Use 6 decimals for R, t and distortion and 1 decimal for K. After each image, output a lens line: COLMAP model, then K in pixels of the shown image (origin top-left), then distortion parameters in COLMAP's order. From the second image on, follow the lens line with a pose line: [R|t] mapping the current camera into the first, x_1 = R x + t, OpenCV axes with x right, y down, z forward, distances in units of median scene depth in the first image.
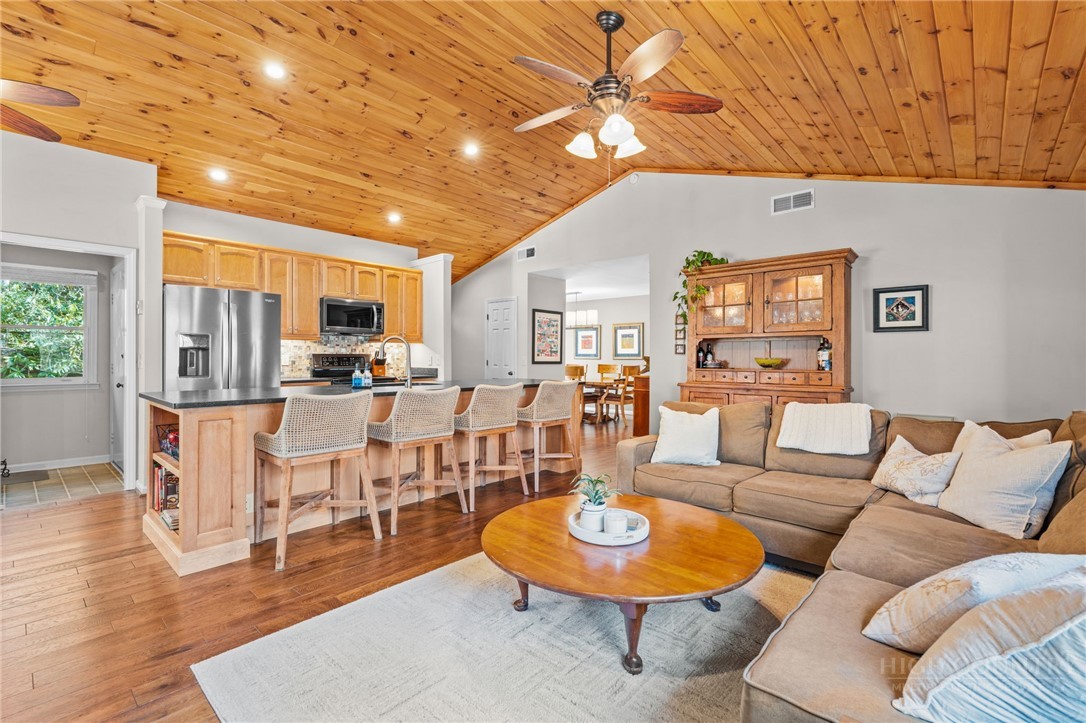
lens RADIAL K [[483.5, 0, 546.5], [0, 483.5, 358.6], [0, 0, 1]] dist [0.001120, -0.000298]
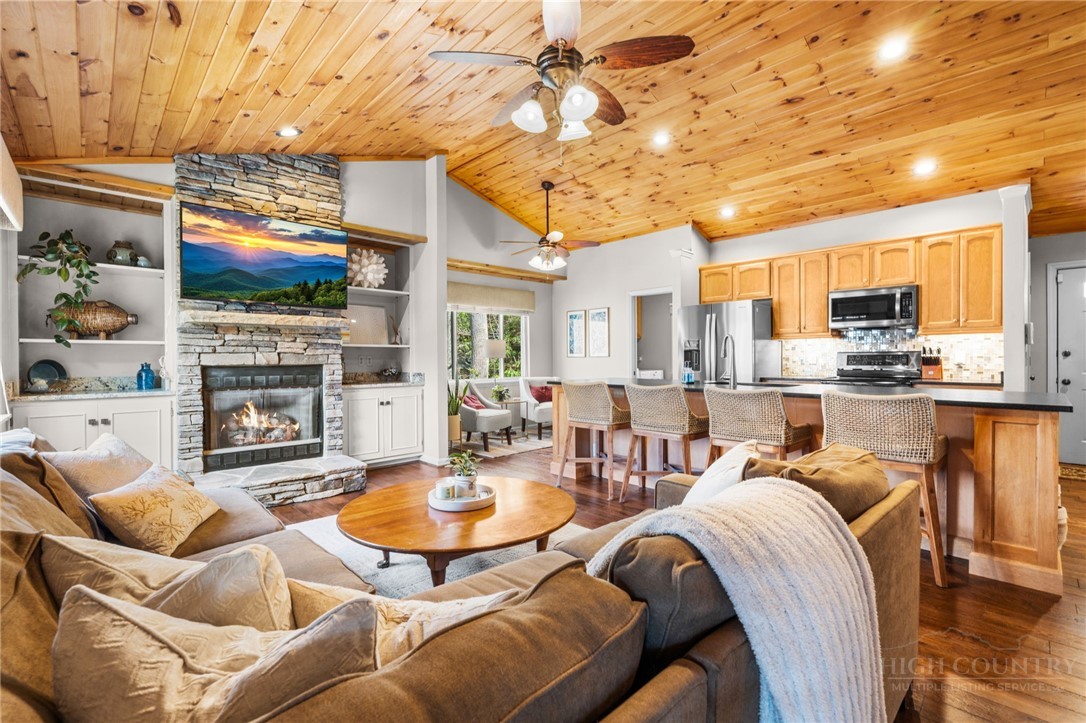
lens RADIAL K [[483.5, 0, 546.5], [0, 483.5, 362.7], [0, 0, 1]] dist [0.001120, -0.000298]
pose [[-0.071336, 0.010165, -0.997401, 0.552050], [0.002628, 0.999947, 0.010002, -0.000835], [0.997449, -0.001908, -0.071359, 0.554123]]
